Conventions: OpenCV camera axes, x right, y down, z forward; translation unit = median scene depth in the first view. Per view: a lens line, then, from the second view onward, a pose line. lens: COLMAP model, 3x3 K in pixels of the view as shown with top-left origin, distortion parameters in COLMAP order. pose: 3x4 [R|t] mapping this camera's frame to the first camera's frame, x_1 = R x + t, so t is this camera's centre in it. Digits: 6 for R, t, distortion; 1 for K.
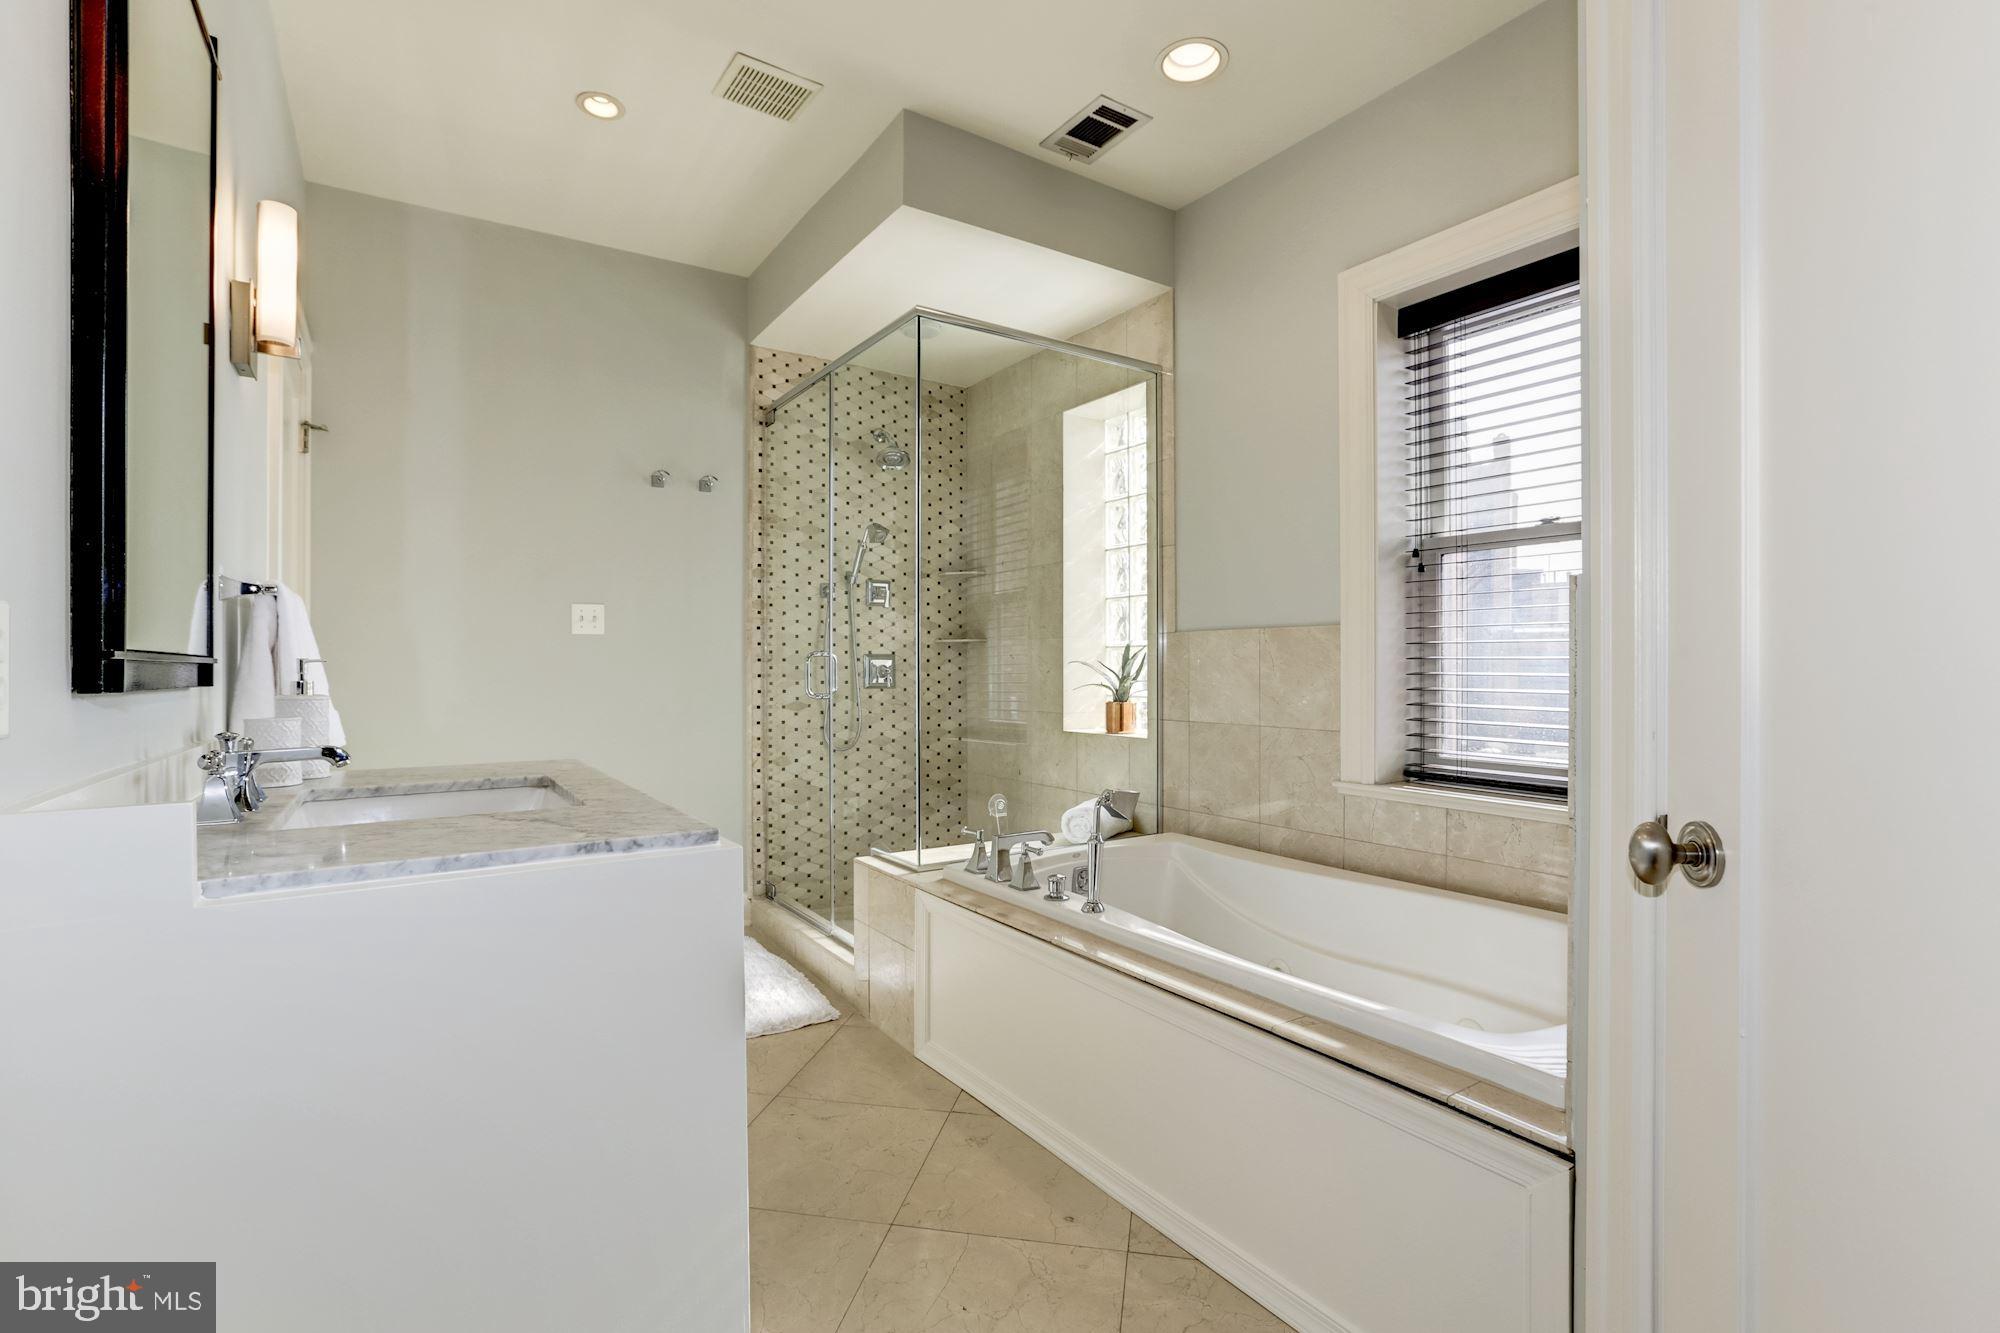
lens RADIAL K [[903.3, 0, 997.1], [0, 903.3, 668.5], [0, 0, 1]] dist [0.000543, 0.000234]
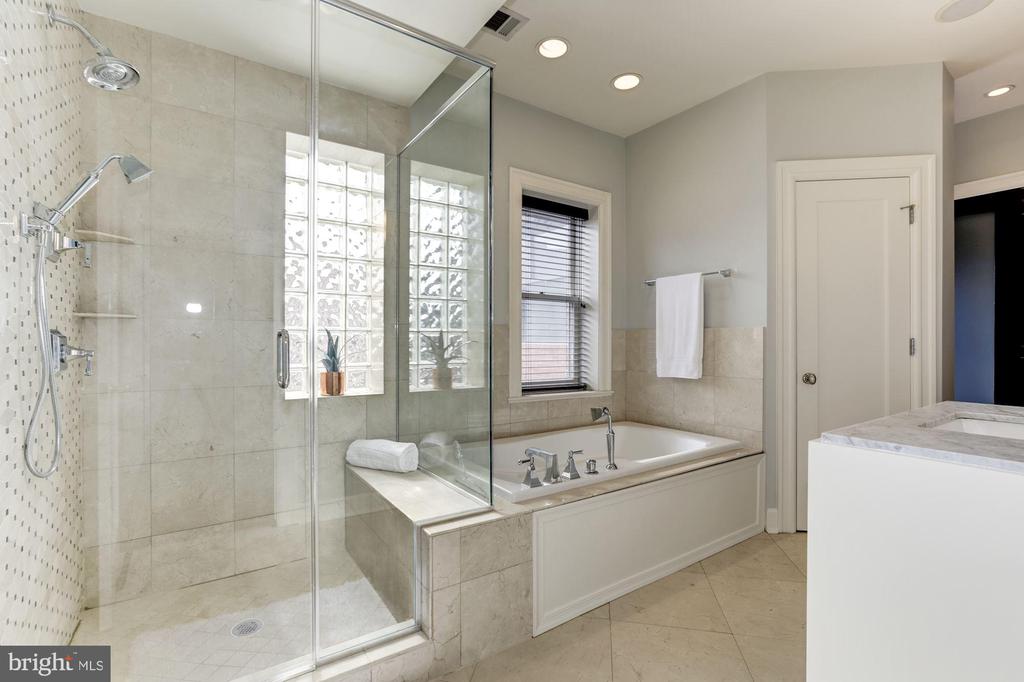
lens RADIAL K [[462.5, 0, 510.5], [0, 462.5, 342.0], [0, 0, 1]] dist [0.000543, 0.000234]
pose [[-0.007234, 0.002055, 0.999972, -0.827642], [-0.004014, 0.999990, -0.002084, -0.008008], [-0.999966, -0.004029, -0.007225, 1.106652]]
